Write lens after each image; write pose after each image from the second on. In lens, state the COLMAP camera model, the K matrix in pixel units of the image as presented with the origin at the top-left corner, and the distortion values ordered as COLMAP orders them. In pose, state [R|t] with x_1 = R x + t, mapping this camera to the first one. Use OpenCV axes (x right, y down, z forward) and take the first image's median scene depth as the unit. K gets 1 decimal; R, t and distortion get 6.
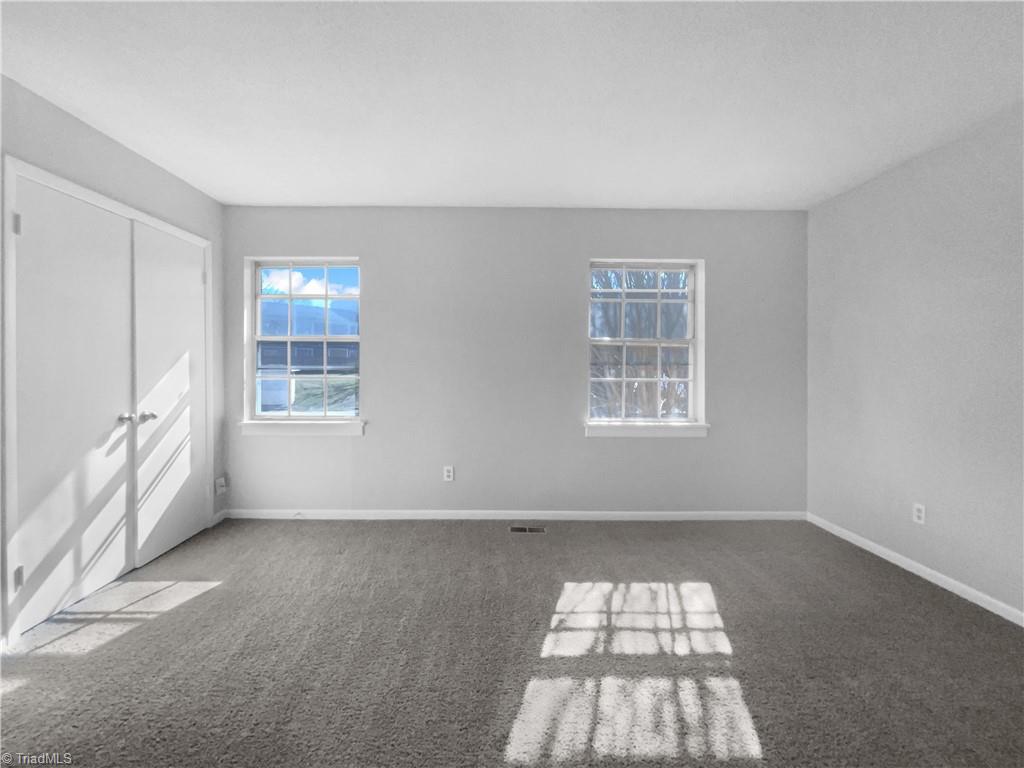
lens RADIAL K [[415.9, 0, 496.1], [0, 415.9, 369.4], [0, 0, 1]] dist [0.000168, 0.000186]
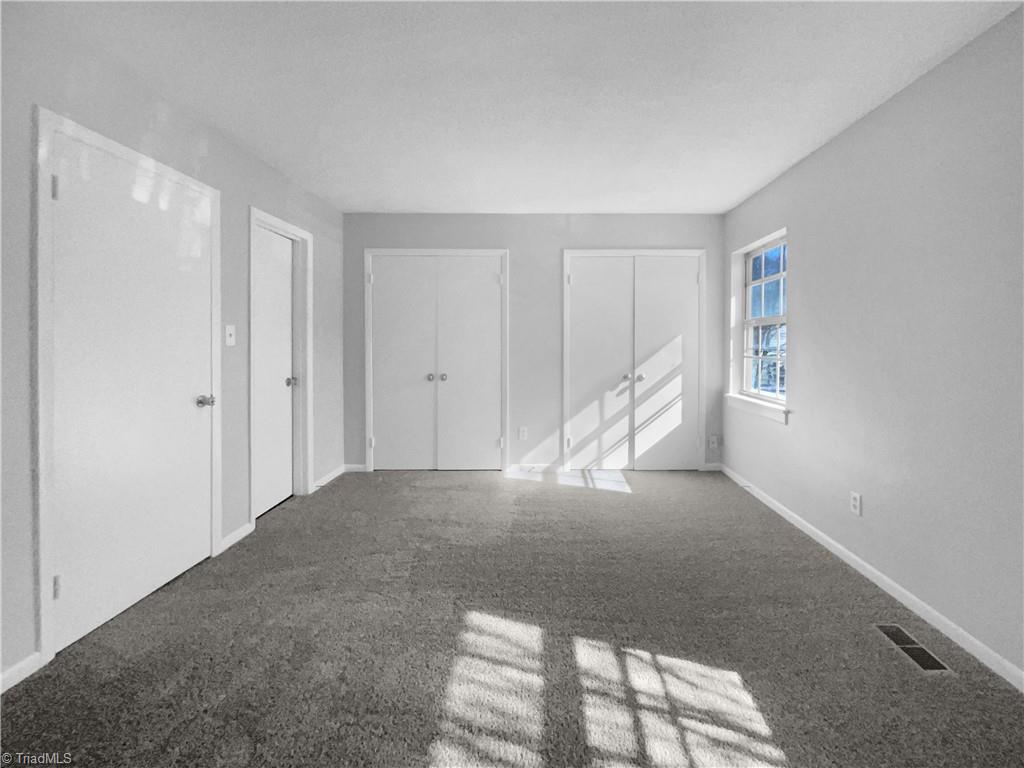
lens RADIAL K [[414.3, 0, 539.3], [0, 414.3, 349.8], [0, 0, 1]] dist [-0.029780, 0.000033]
pose [[-0.000463, 0.011284, -0.999936, 0.767986], [-0.015696, 0.999813, 0.011289, -0.004906], [0.999877, 0.015700, -0.000286, 0.645517]]
